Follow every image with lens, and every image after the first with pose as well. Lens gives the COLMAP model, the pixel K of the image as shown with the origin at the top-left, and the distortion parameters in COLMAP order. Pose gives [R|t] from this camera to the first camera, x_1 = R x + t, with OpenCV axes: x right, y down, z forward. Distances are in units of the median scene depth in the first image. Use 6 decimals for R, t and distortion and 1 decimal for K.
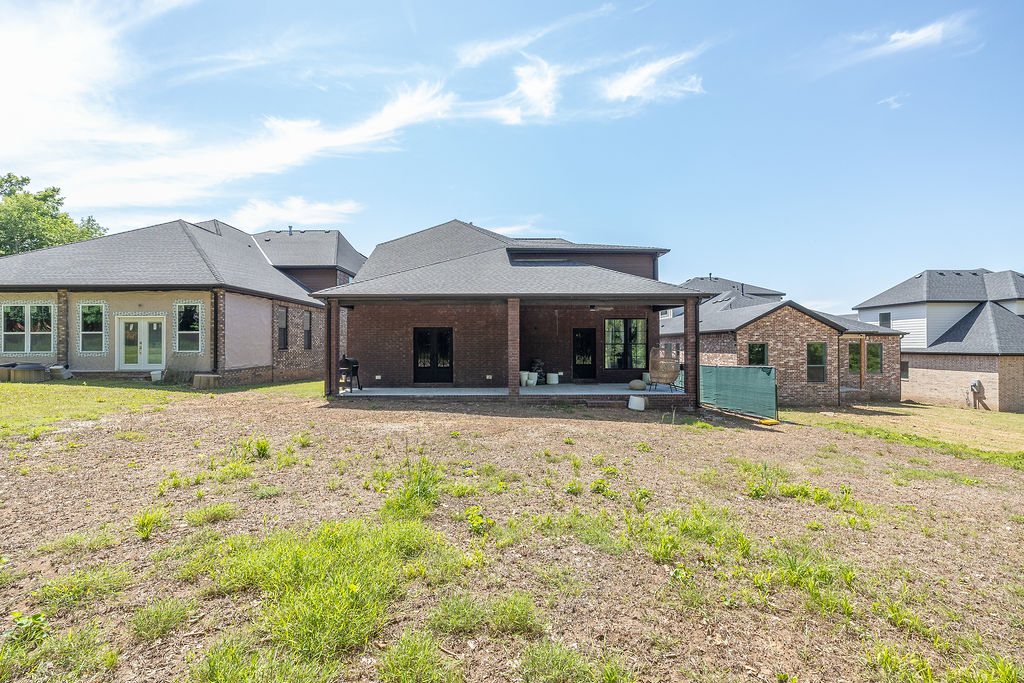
lens RADIAL K [[414.5, 0, 512.0], [0, 414.5, 341.5], [0, 0, 1]] dist [0.002298, 0.000578]
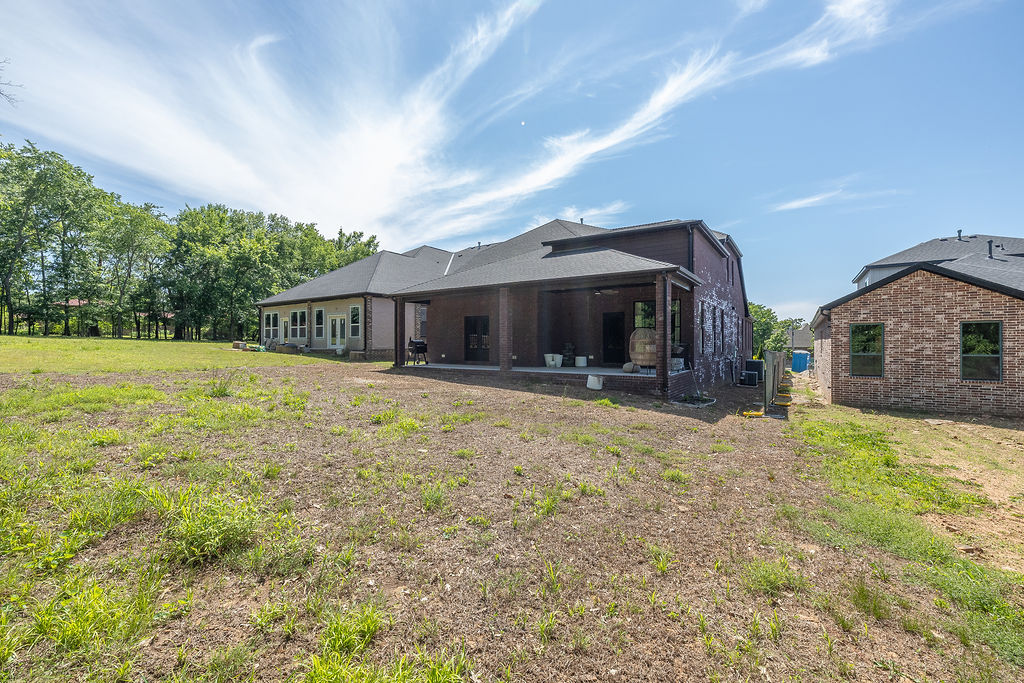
lens RADIAL K [[414.5, 0, 512.0], [0, 414.5, 341.5], [0, 0, 1]] dist [0.002298, 0.000578]
pose [[0.835273, -0.000065, -0.549835, 0.547801], [0.003958, 0.999975, 0.005896, 0.033343], [0.549821, -0.007101, 0.835253, 0.032051]]
